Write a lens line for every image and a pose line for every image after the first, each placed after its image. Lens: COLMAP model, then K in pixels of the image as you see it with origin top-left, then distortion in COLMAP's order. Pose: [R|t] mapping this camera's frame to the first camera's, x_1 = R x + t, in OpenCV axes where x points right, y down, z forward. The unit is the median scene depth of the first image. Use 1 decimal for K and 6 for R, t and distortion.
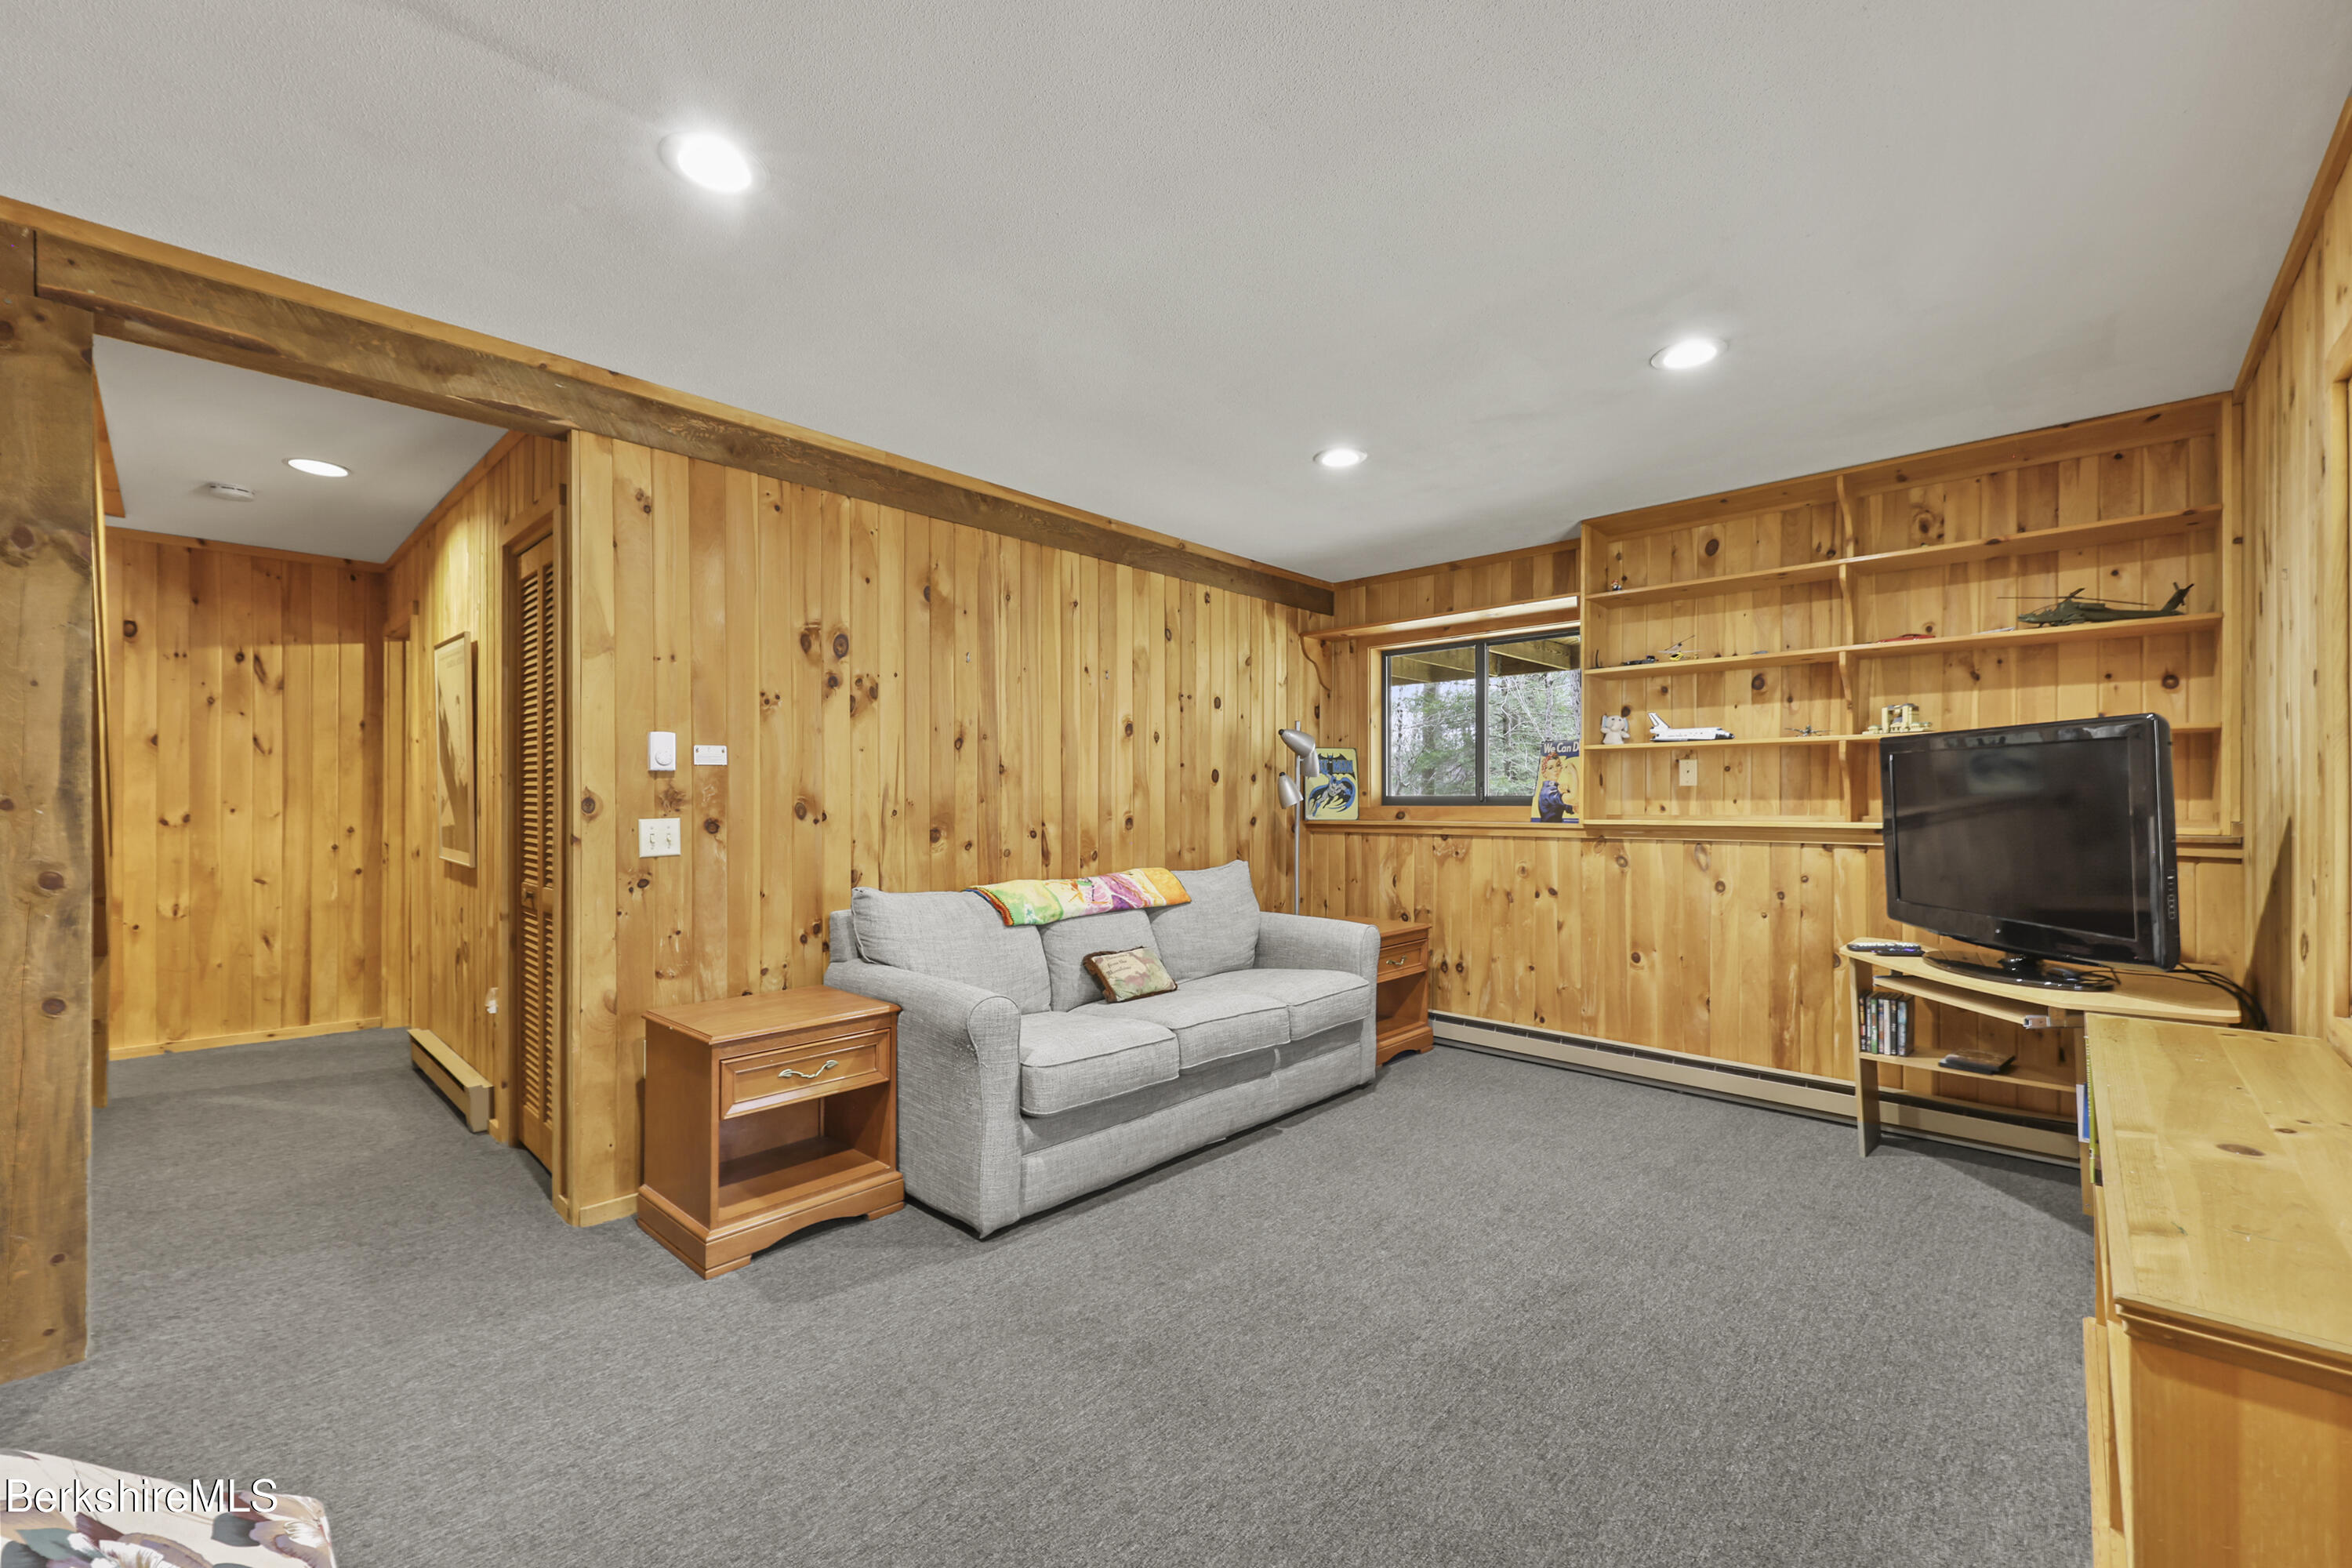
lens RADIAL K [[963.3, 0, 1175.8], [0, 963.3, 796.1], [0, 0, 1]] dist [-0.001025, 0.000521]
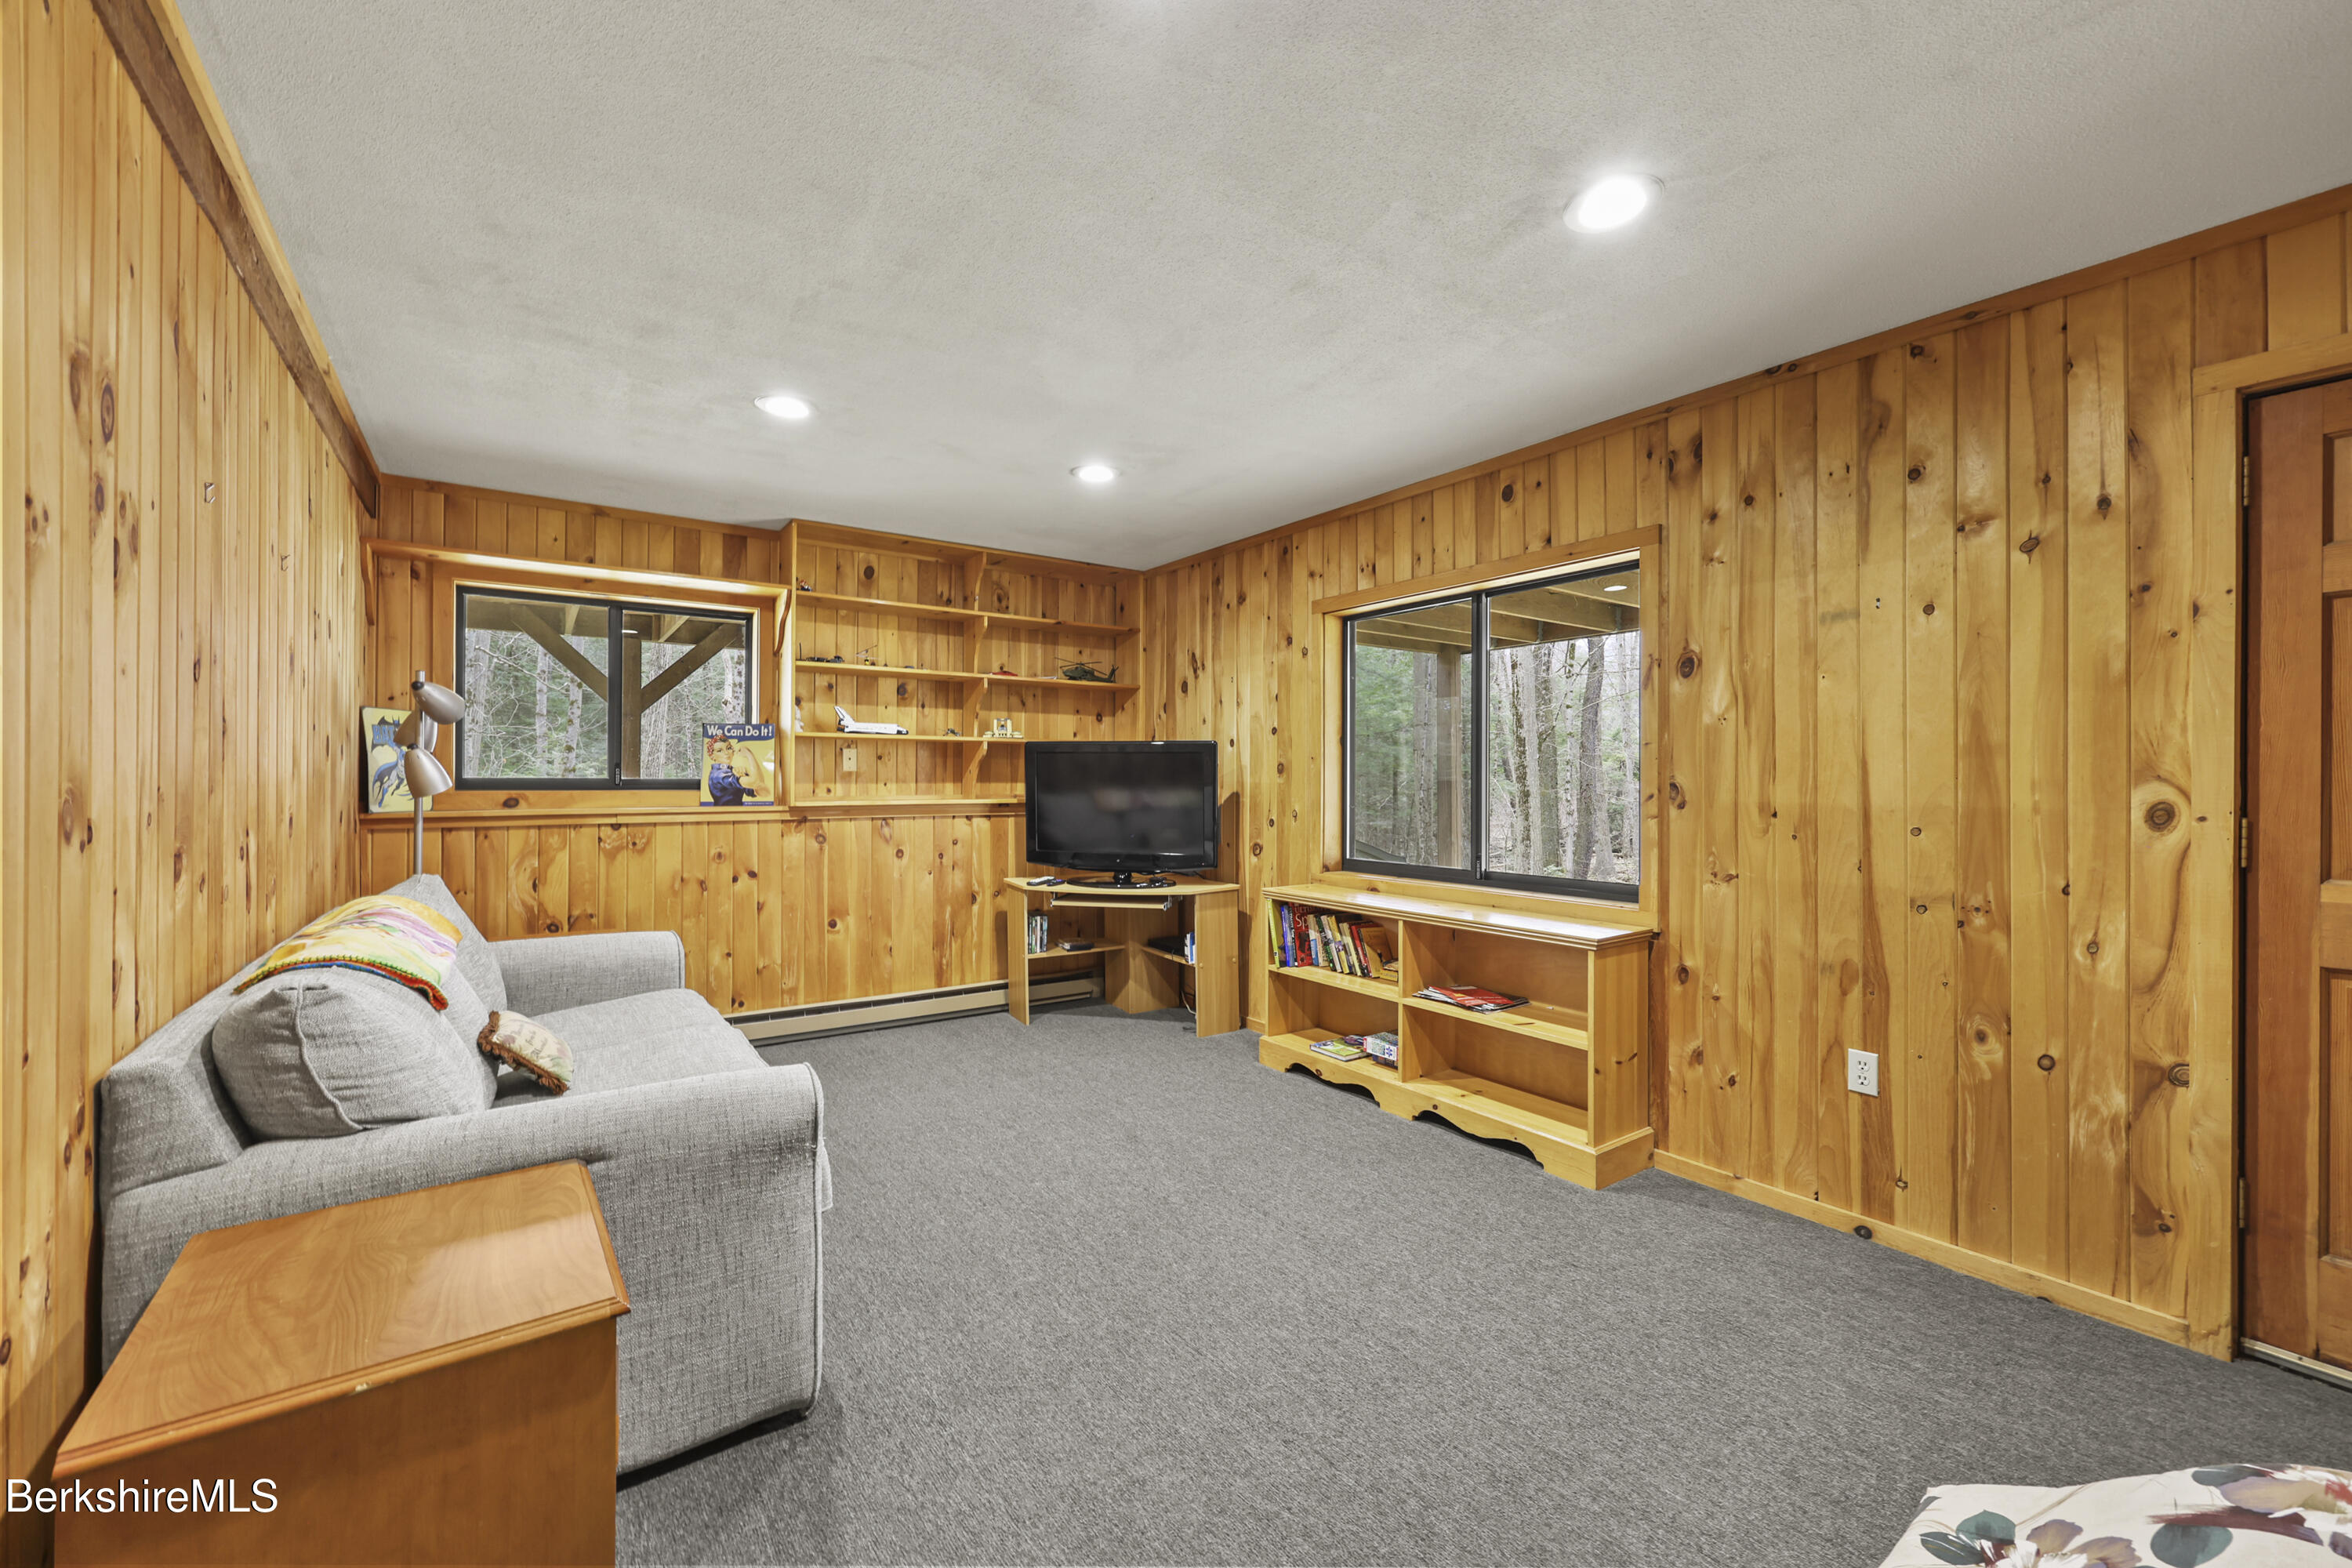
lens RADIAL K [[963.3, 0, 1179.7], [0, 963.3, 780.3], [0, 0, 1]] dist [-0.001025, 0.000521]
pose [[0.185410, 0.000240, 0.982661, -0.563703], [-0.005365, 0.999985, 0.000768, -0.002645], [-0.982647, -0.005415, 0.185408, 0.405758]]
